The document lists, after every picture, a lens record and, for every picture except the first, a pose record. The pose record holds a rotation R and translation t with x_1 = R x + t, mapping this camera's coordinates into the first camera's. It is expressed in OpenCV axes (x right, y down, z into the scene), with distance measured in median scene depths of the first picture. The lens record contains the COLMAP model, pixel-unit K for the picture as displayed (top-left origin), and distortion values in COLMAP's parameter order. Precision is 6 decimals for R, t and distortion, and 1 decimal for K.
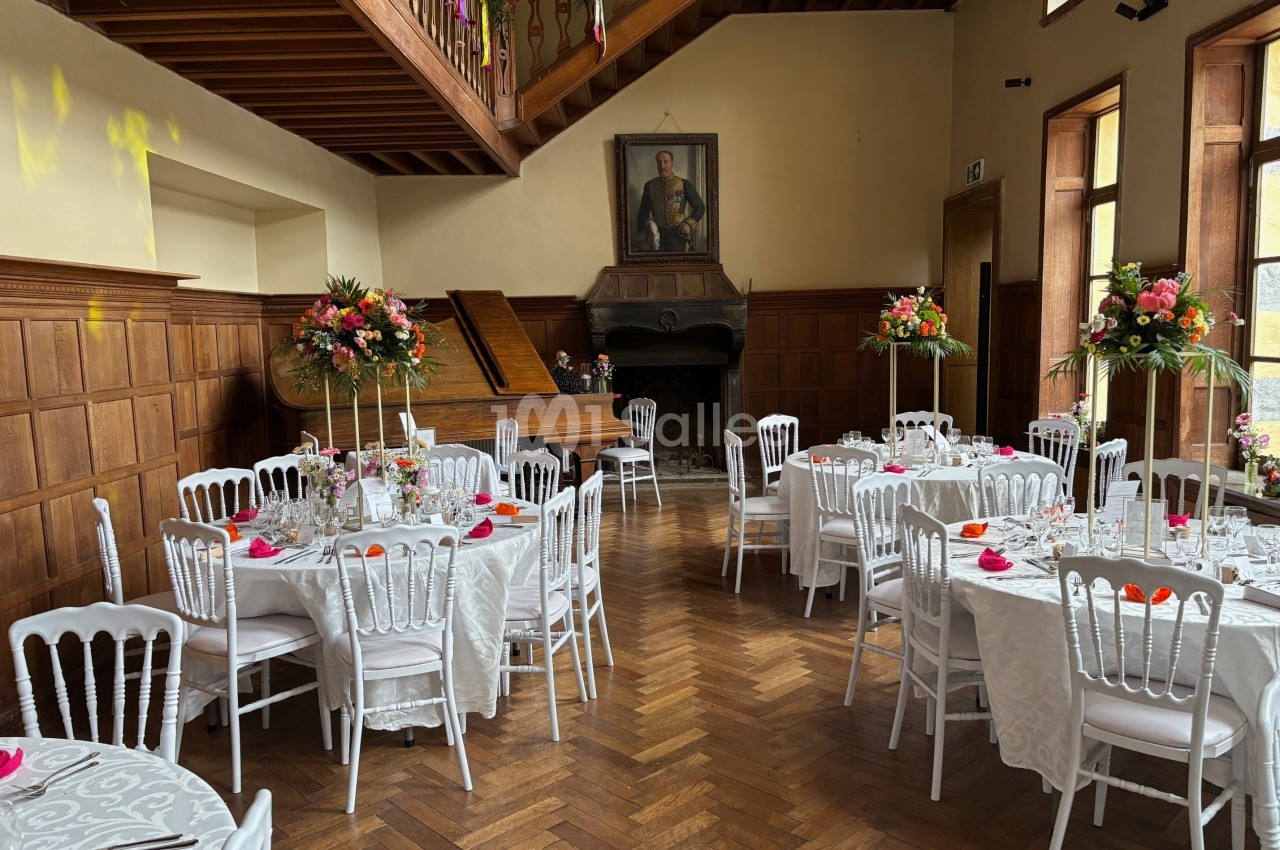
lens RADIAL K [[979.9, 0, 638.9], [0, 979.9, 423.2], [0, 0, 1]] dist [0.038719, -0.026881]
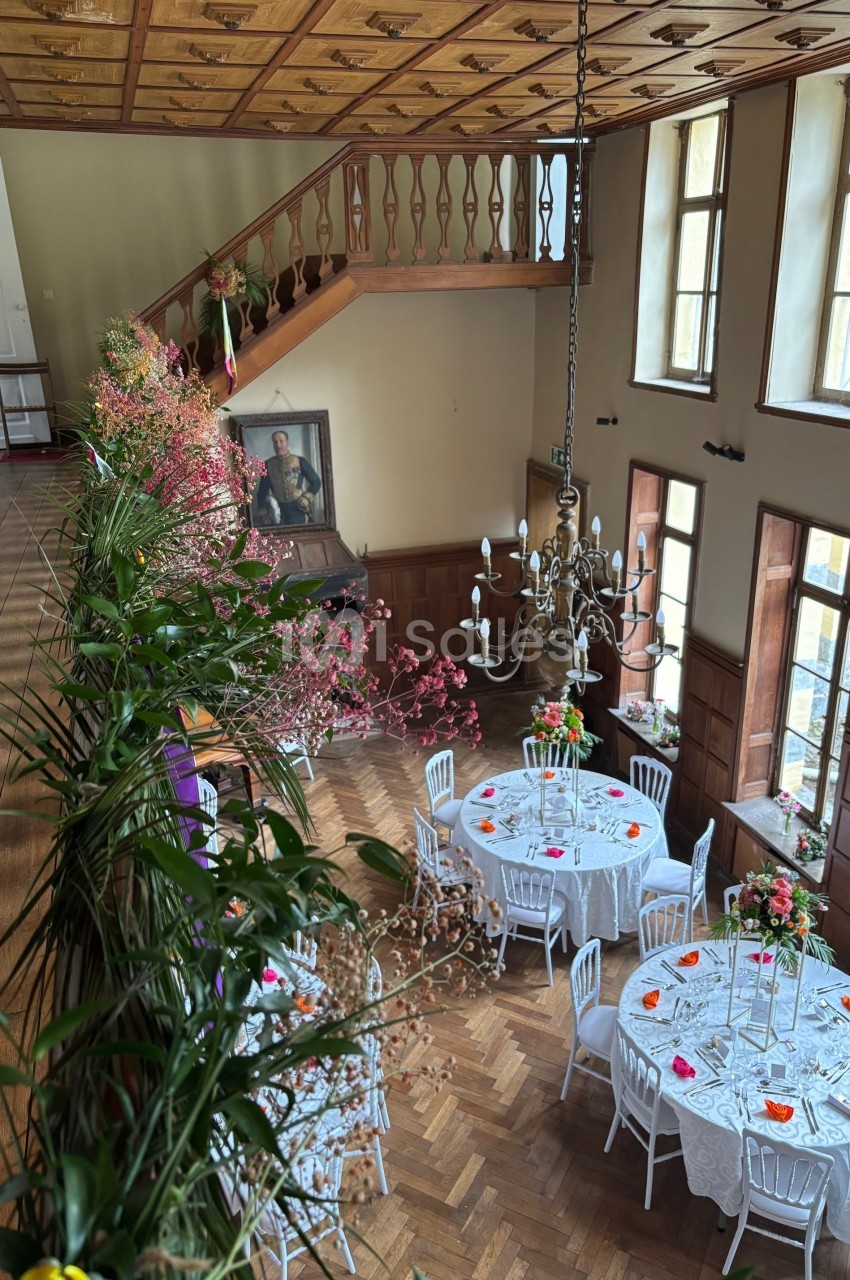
lens RADIAL K [[979.9, 0, 428.3], [0, 979.9, 641.5], [0, 0, 1]] dist [0.038719, -0.026881]
pose [[0.955254, -0.107201, 0.275677, -0.079326], [0.033819, 0.965484, 0.258256, -0.192787], [-0.293847, -0.237377, 0.925908, -0.034991]]
